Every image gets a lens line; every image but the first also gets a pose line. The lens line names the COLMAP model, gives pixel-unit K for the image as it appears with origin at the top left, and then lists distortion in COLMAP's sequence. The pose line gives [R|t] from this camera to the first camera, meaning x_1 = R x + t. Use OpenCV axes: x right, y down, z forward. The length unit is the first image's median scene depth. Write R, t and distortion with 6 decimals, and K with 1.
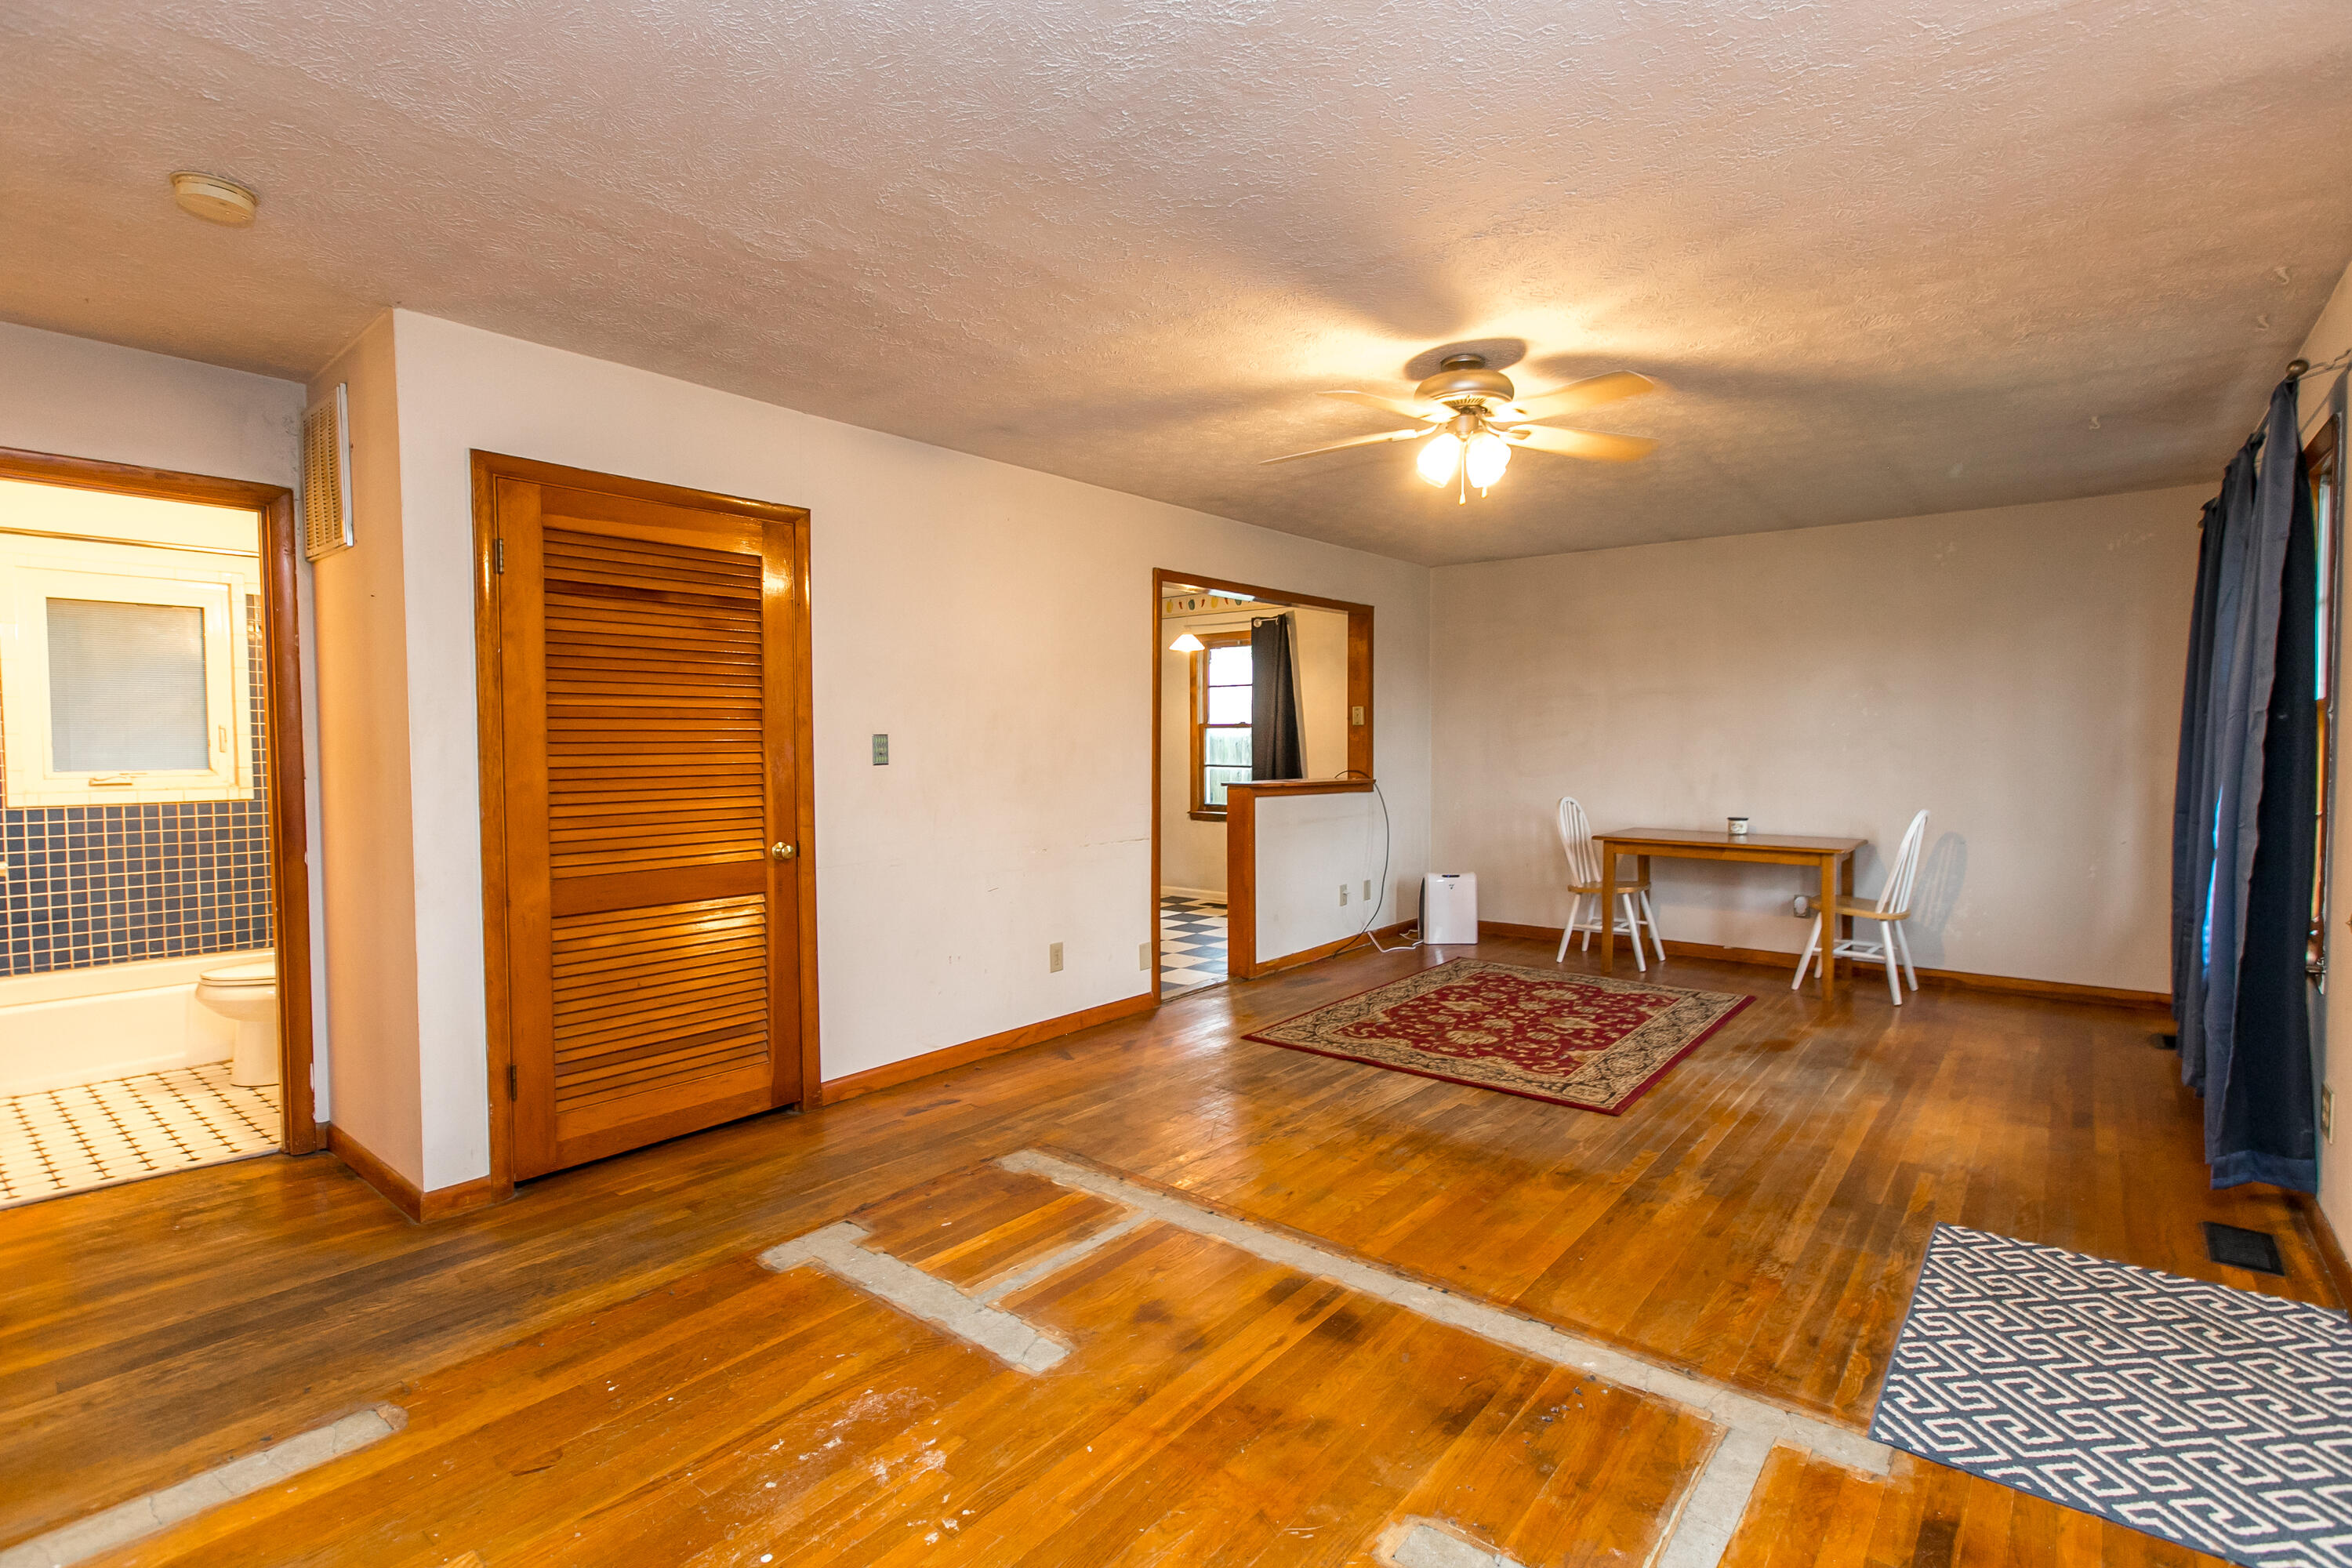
lens RADIAL K [[1109.2, 0, 1173.0], [0, 1109.2, 774.4], [0, 0, 1]] dist [-0.003051, -0.000305]
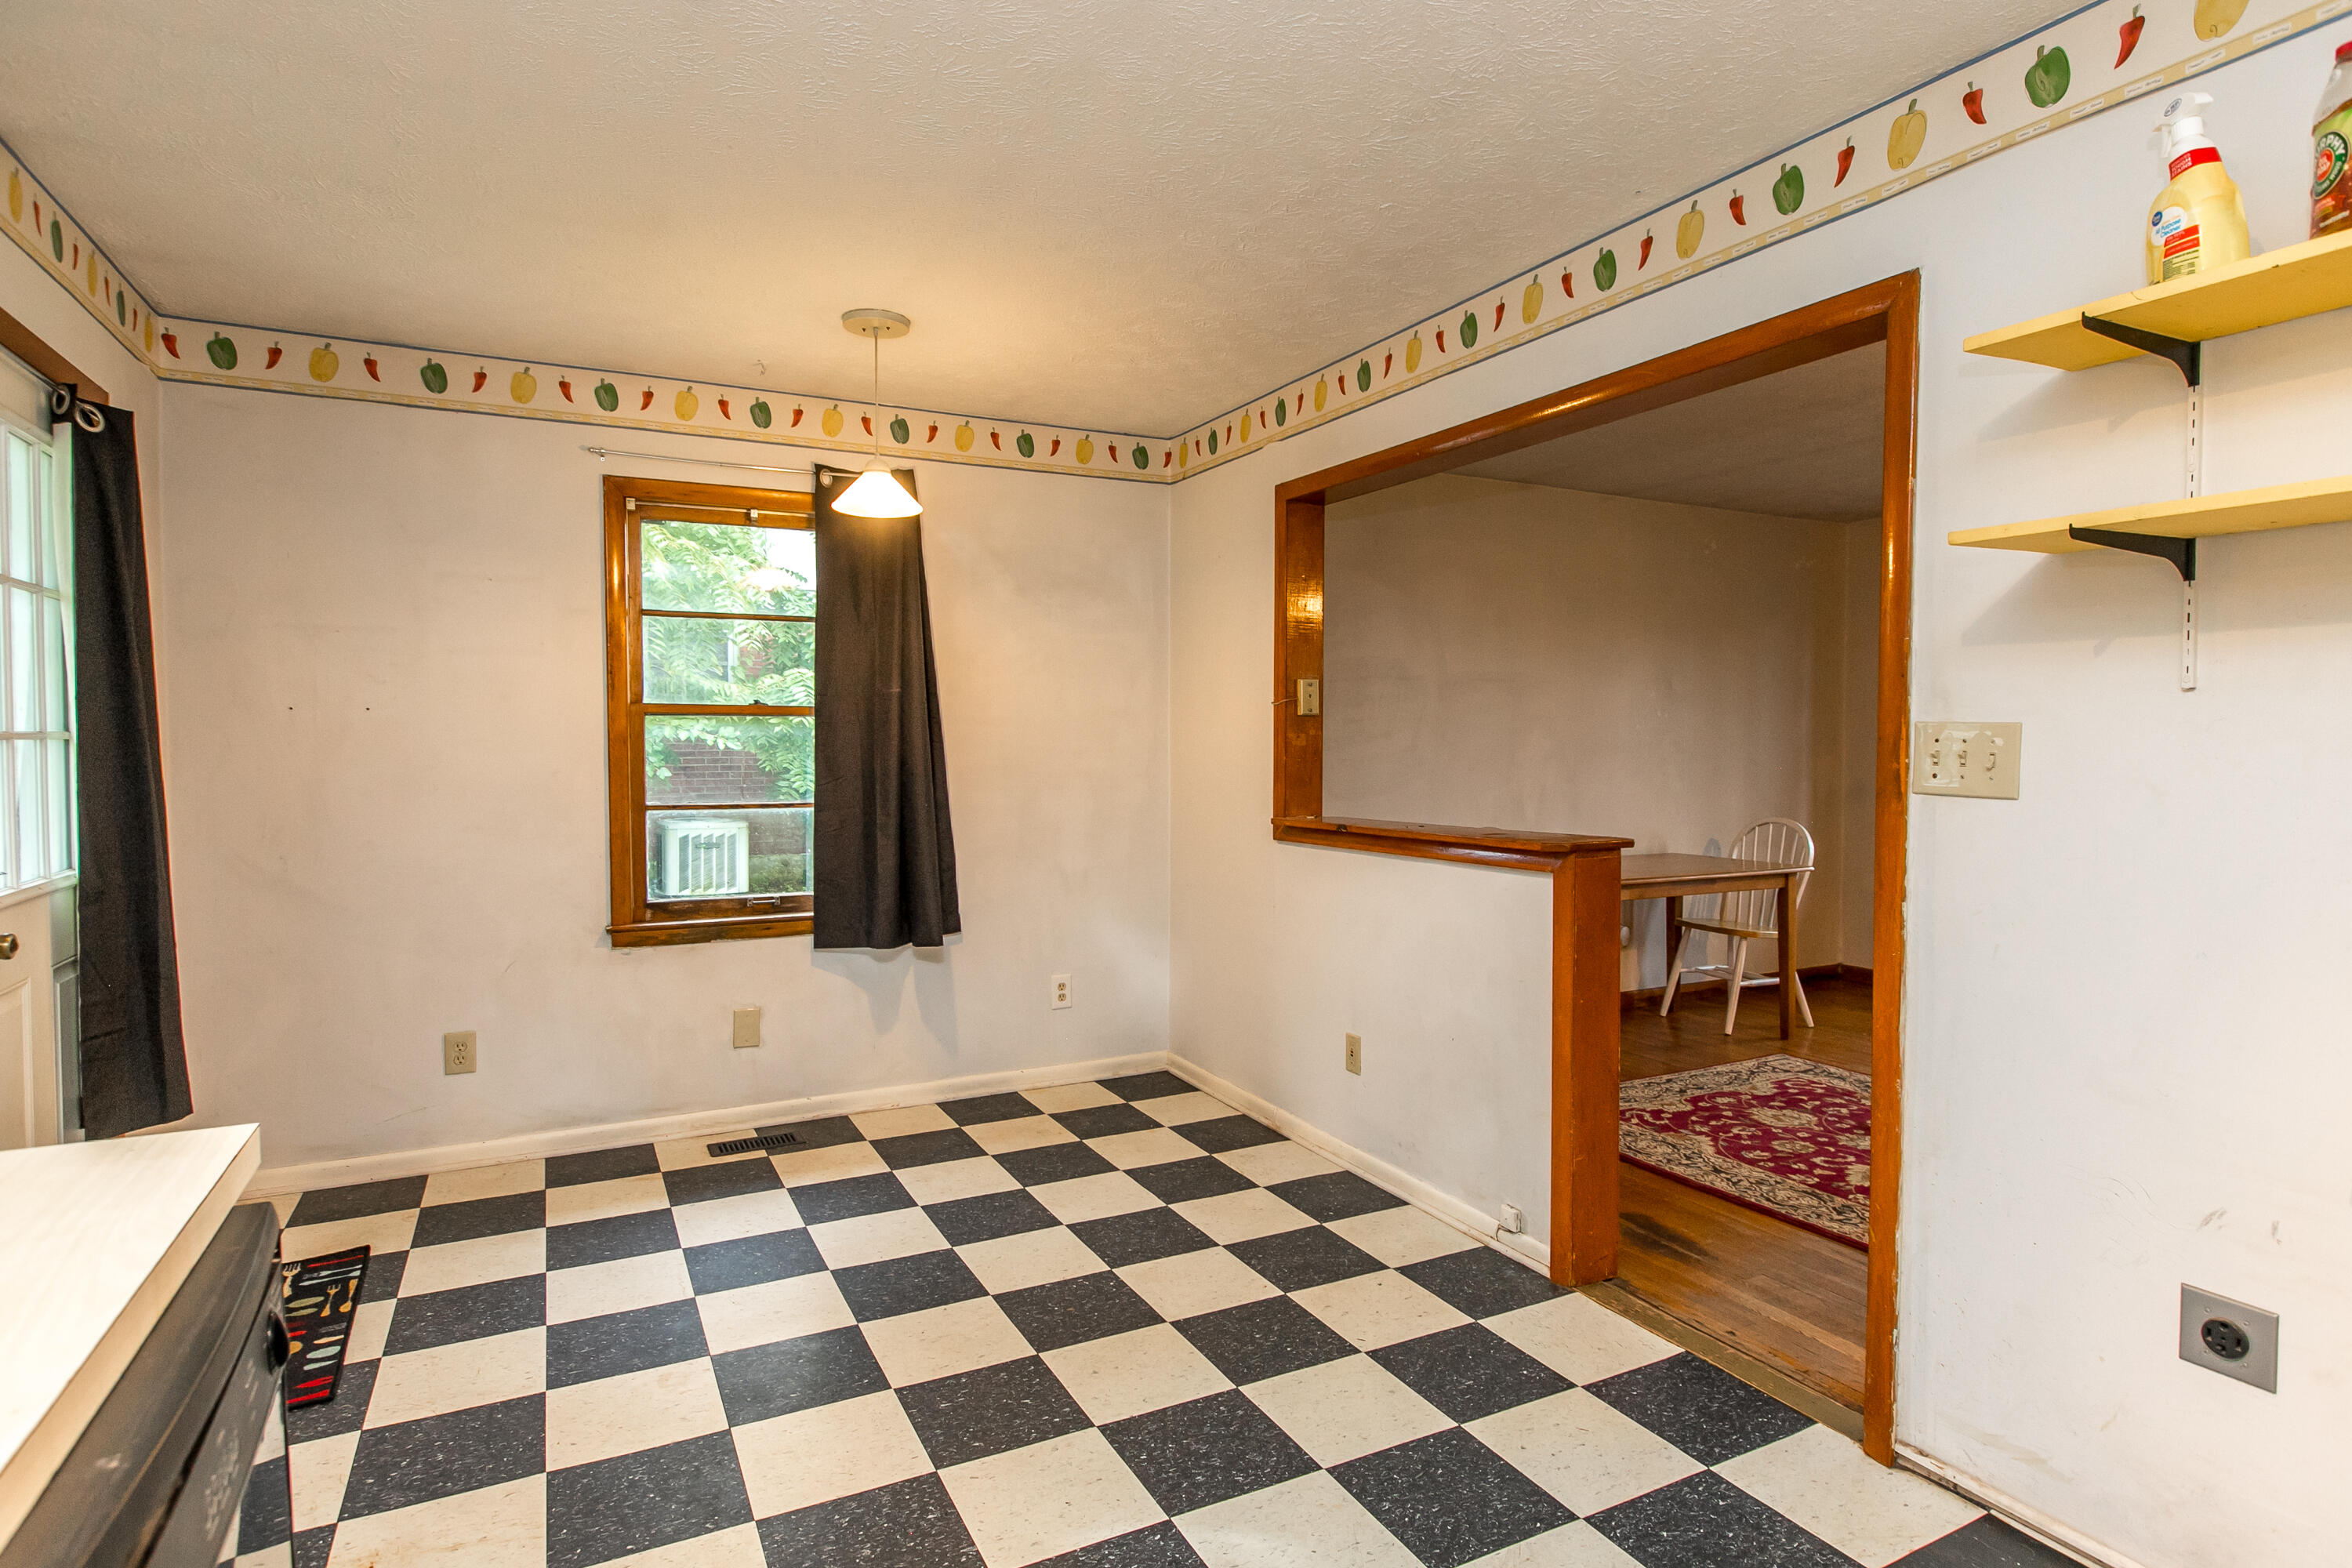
lens RADIAL K [[1255.7, 0, 1172.3], [0, 1255.7, 756.2], [0, 0, 1]] dist [0.001892, 0.000205]
pose [[-0.403963, 0.018656, -0.914585, 1.350261], [-0.029182, 0.999020, 0.033268, -0.039763], [0.914310, 0.040129, -0.403023, 1.023018]]
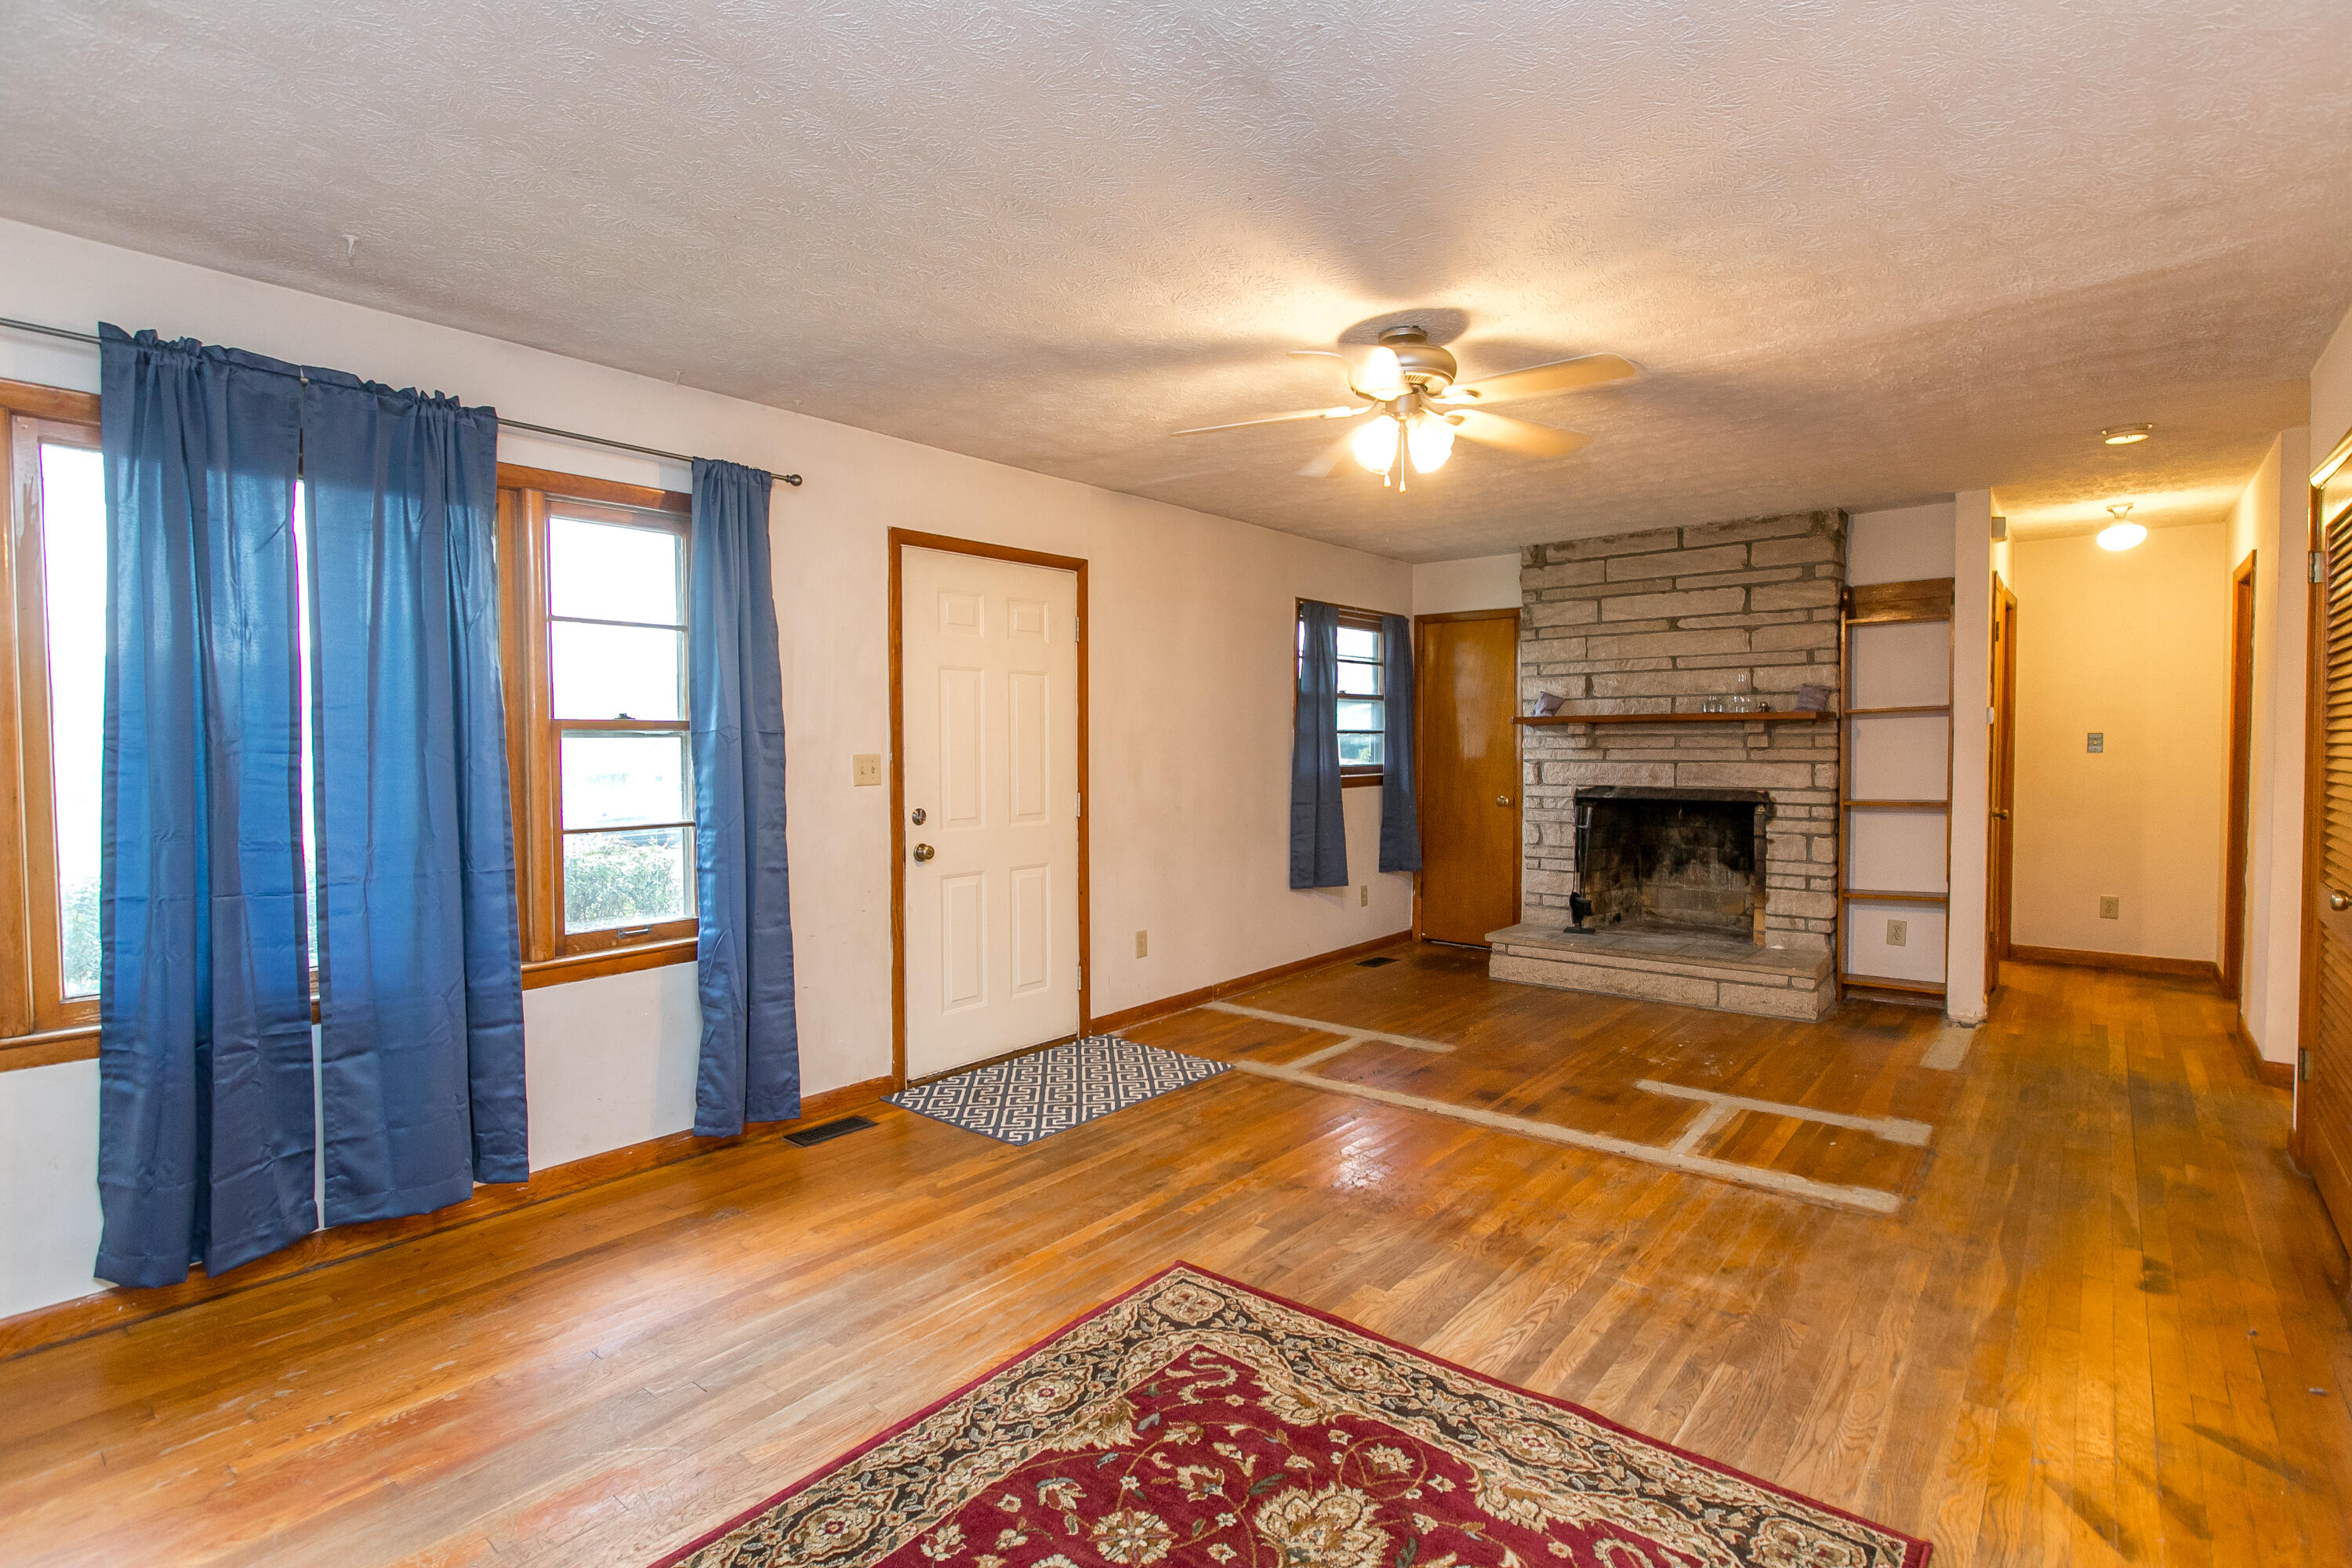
lens RADIAL K [[1109.2, 0, 1173.0], [0, 1109.2, 774.4], [0, 0, 1]] dist [-0.003051, -0.000305]
pose [[-0.999918, 0.008489, 0.009610, 0.338288], [0.009056, 0.998121, 0.060604, -0.052974], [-0.009077, 0.060686, -0.998116, 1.470921]]
